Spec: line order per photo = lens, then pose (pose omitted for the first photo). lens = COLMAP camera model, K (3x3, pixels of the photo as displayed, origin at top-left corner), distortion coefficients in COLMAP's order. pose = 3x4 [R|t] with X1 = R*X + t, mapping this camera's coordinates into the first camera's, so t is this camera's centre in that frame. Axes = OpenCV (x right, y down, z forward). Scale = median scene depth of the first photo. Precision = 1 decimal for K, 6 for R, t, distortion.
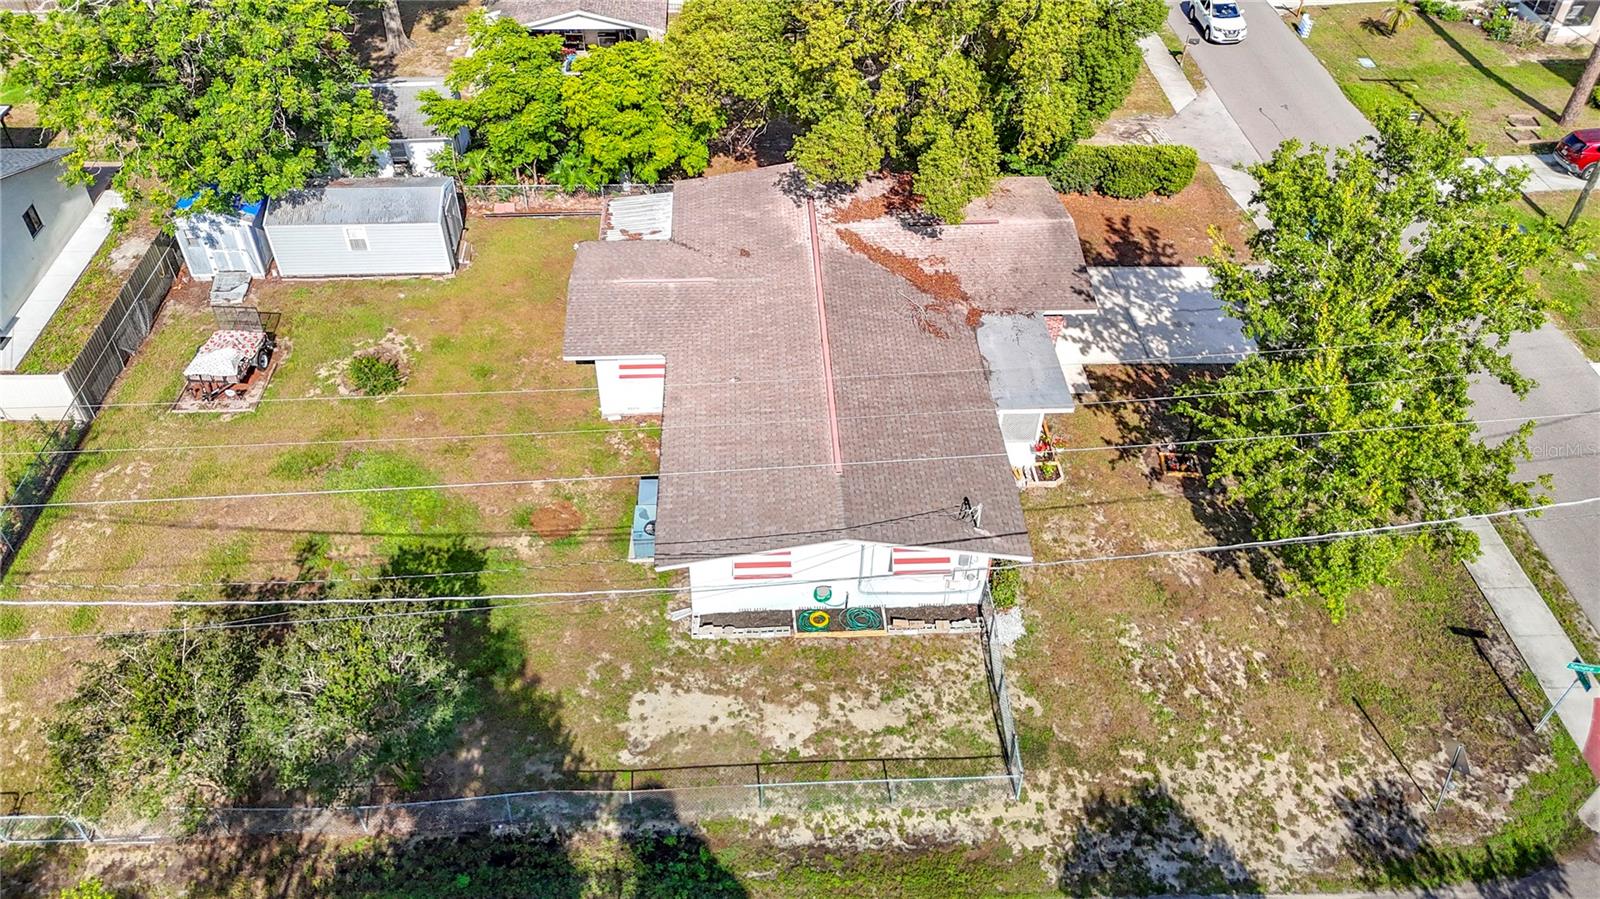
lens RADIAL K [[1183.4, 0, 805.8], [0, 1183.4, 440.9], [0, 0, 1]] dist [0.063477, -0.051364]
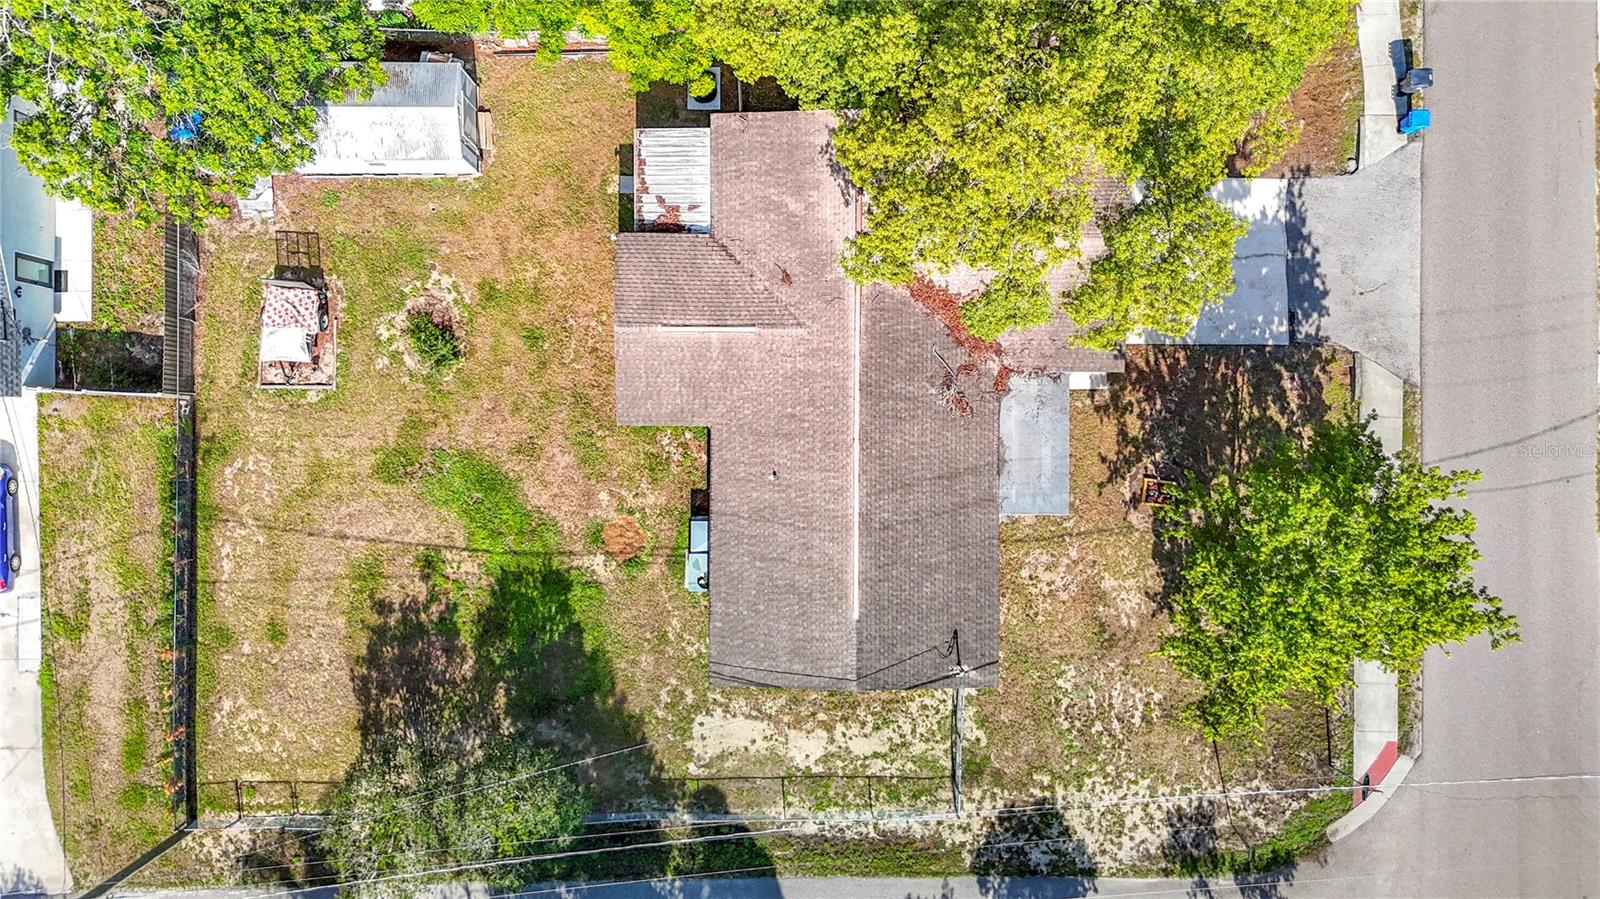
lens RADIAL K [[1183.4, 0, 805.8], [0, 1183.4, 440.9], [0, 0, 1]] dist [0.063477, -0.051364]
pose [[0.998265, 0.058303, 0.008220, -0.047090], [-0.045270, 0.670752, 0.740299, -1.055847], [0.037648, -0.739386, 0.672228, 0.314613]]
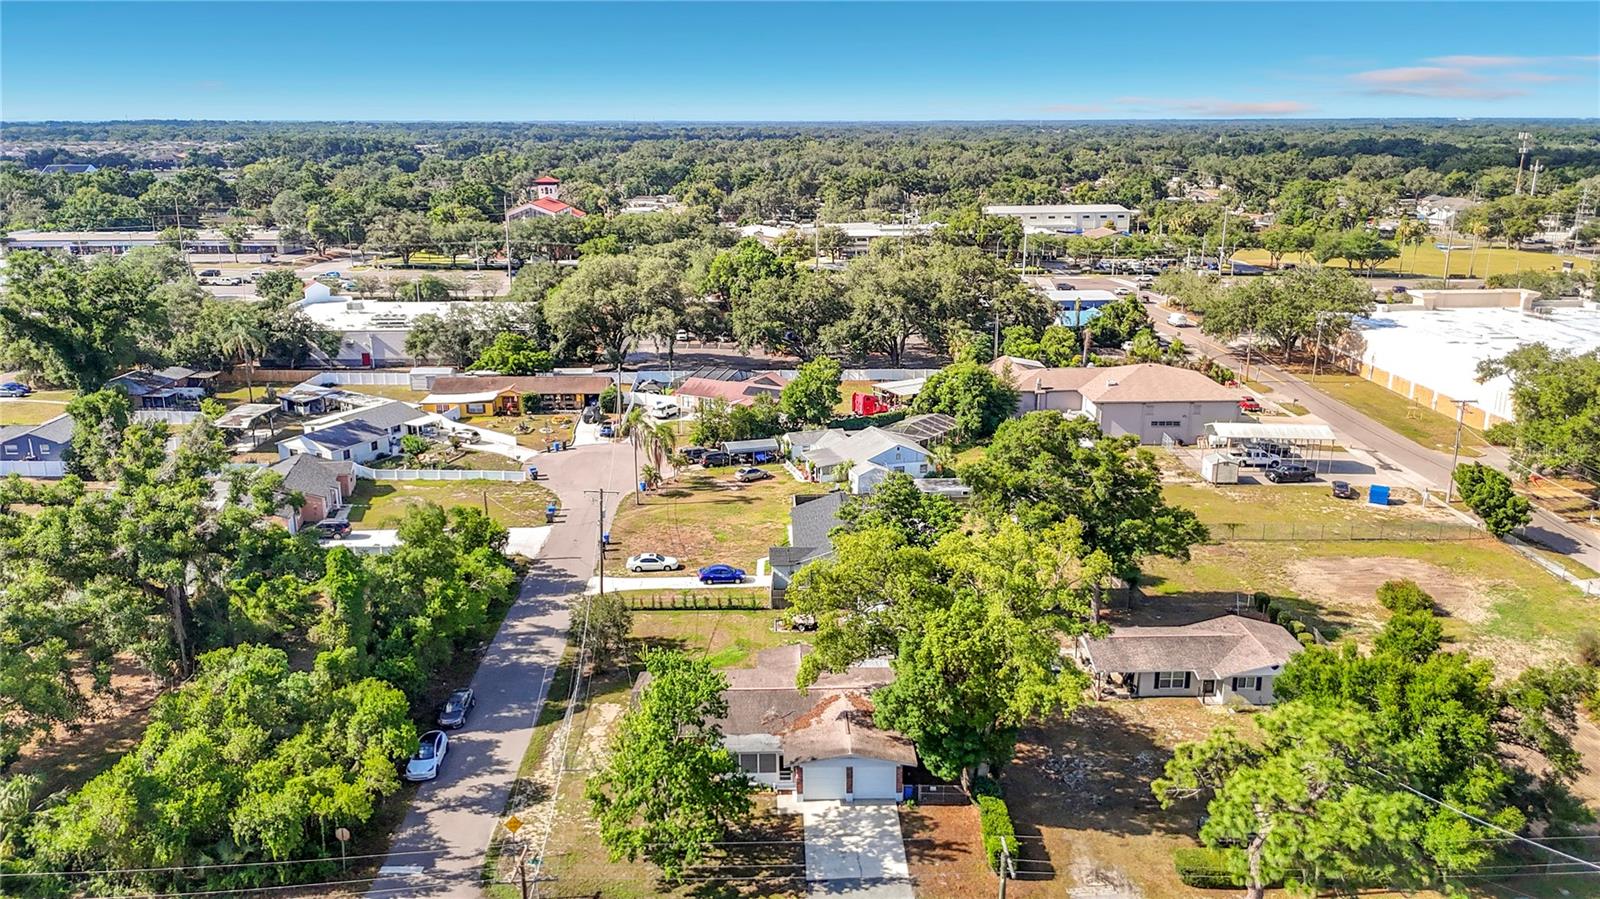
lens RADIAL K [[1183.4, 0, 805.8], [0, 1183.4, 440.9], [0, 0, 1]] dist [0.063477, -0.051364]
pose [[-0.025353, 0.242316, -0.969866, 2.578088], [-0.666850, 0.718684, 0.196991, -1.156998], [0.744761, 0.651749, 0.143367, 0.506280]]
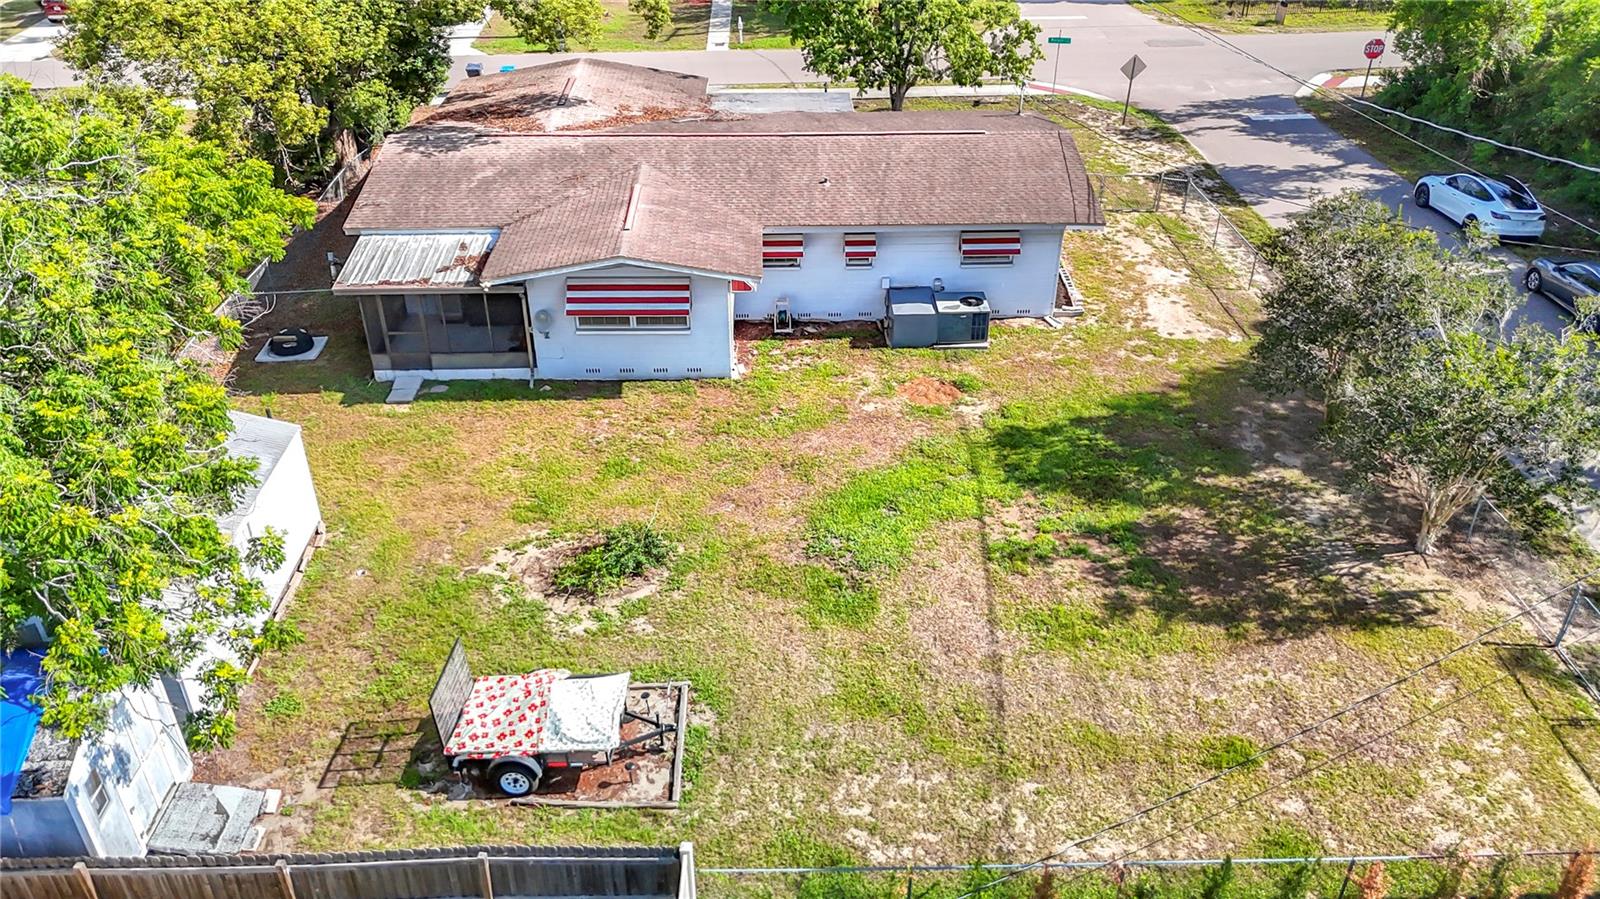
lens RADIAL K [[1211.6, 0, 800.0], [0, 1211.6, 449.5], [0, 0, 1]] dist [0.077538, -0.072501]
pose [[0.026542, -0.538404, 0.842268, -1.097195], [0.669973, 0.634909, 0.384742, -0.338449], [-0.741911, 0.554086, 0.377568, 0.904869]]
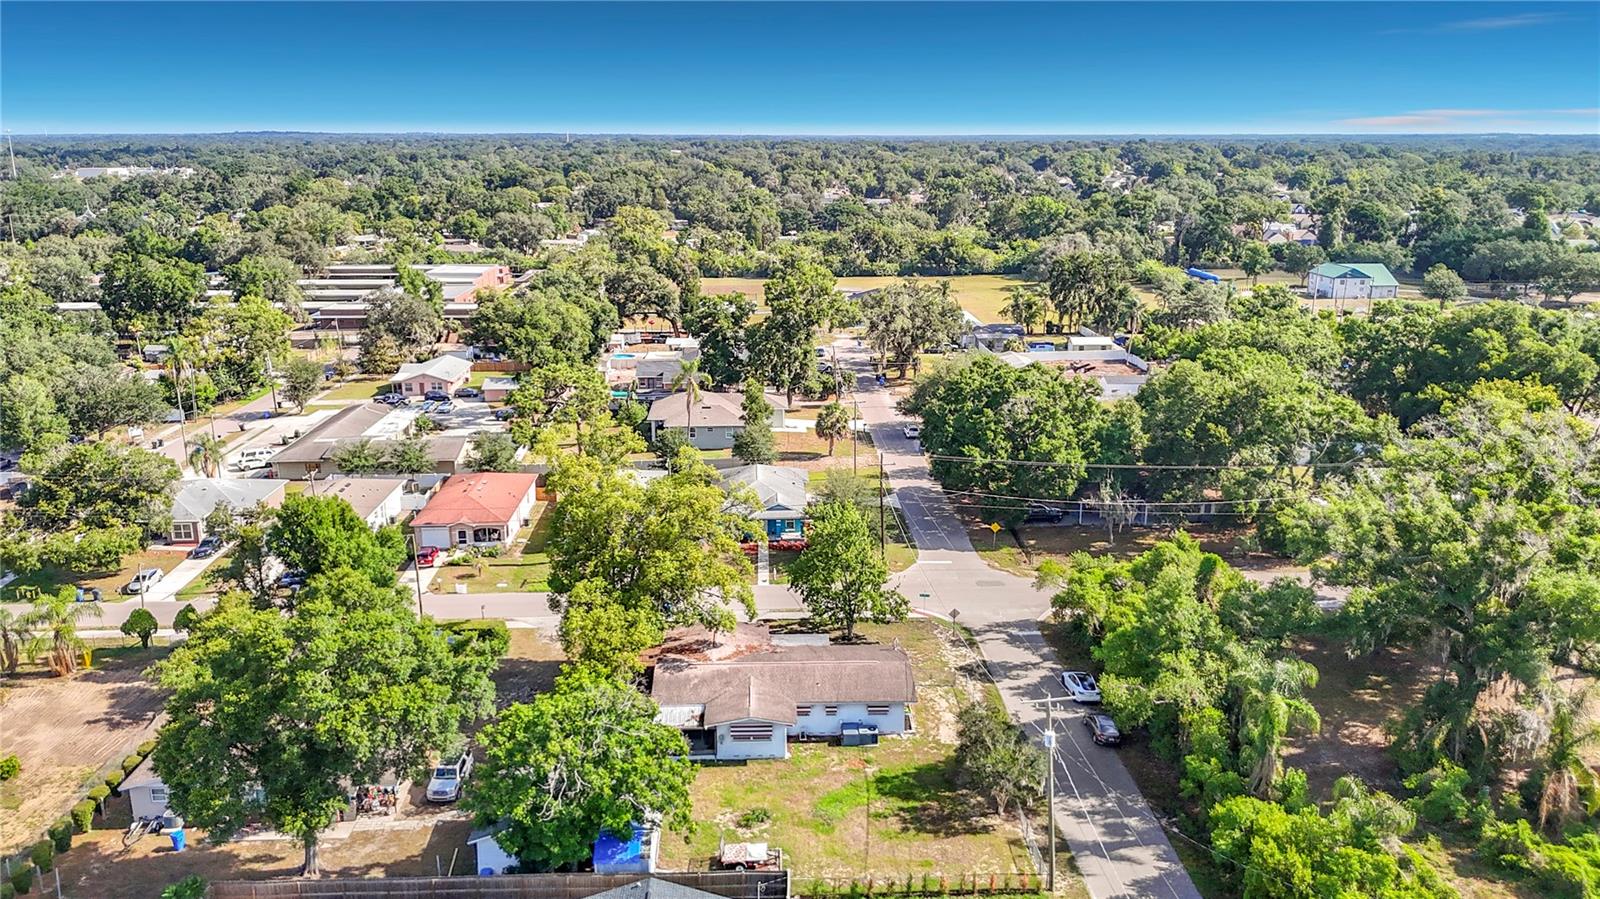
lens RADIAL K [[1183.4, 0, 805.8], [0, 1183.4, 440.9], [0, 0, 1]] dist [0.063477, -0.051364]
pose [[0.016073, -0.254553, 0.966925, -2.705216], [0.667237, 0.722958, 0.179235, -1.025731], [-0.744672, 0.642288, 0.181467, 0.282093]]
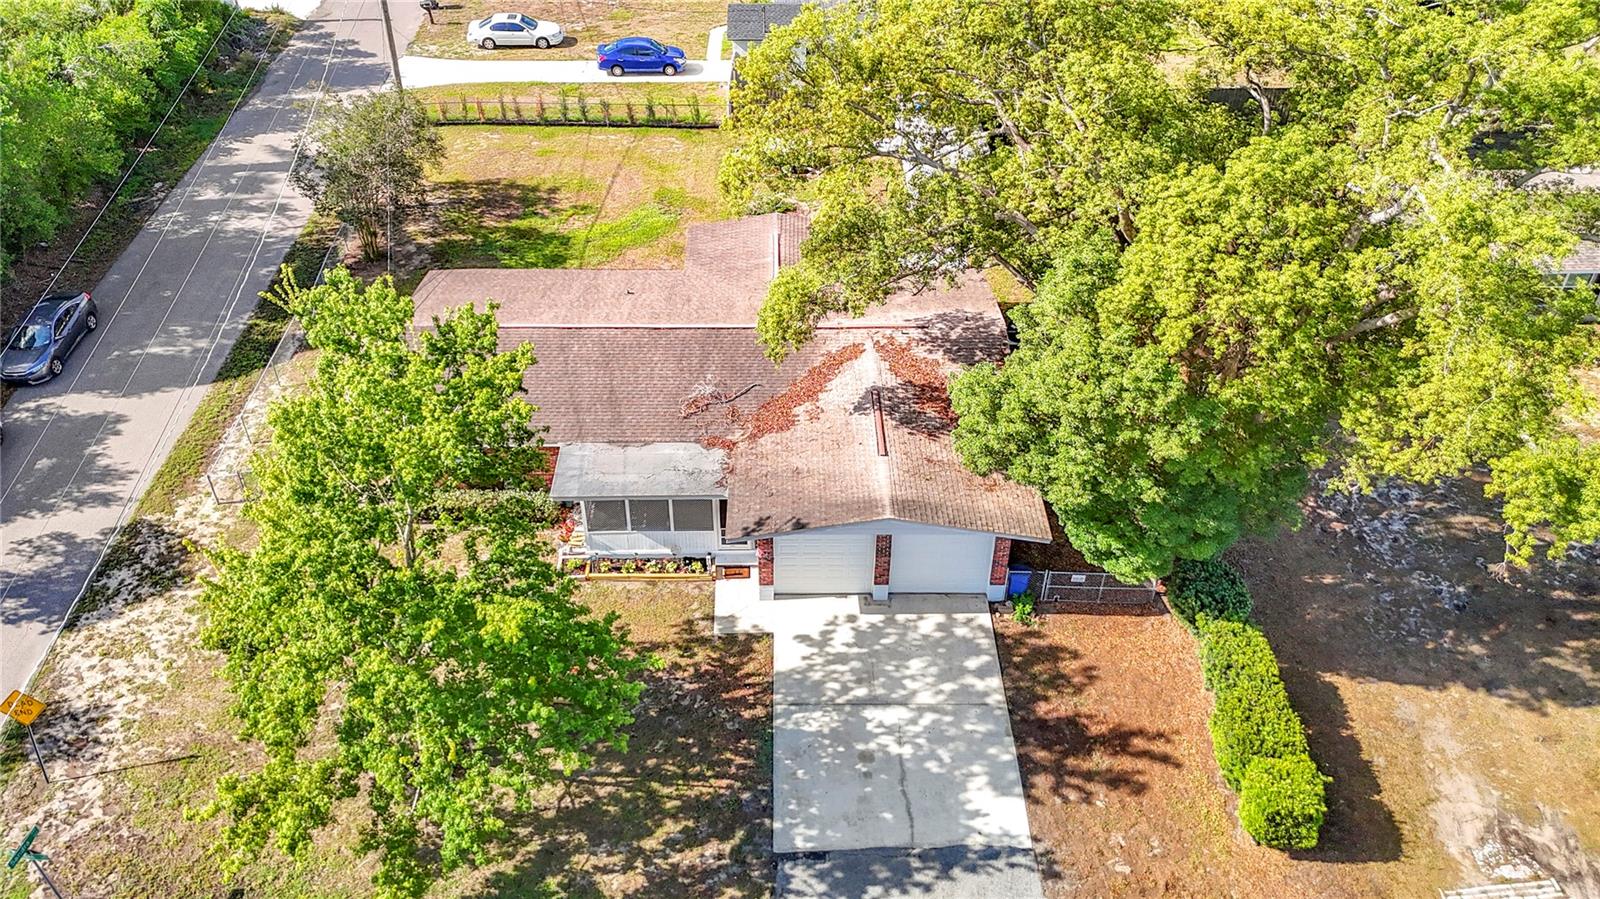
lens RADIAL K [[1211.6, 0, 800.0], [0, 1211.6, 449.5], [0, 0, 1]] dist [0.077538, -0.072501]
pose [[-0.037047, 0.614408, -0.788118, 1.089664], [-0.671780, 0.568558, 0.474820, -0.725140], [0.739824, 0.547032, 0.391683, 0.872090]]
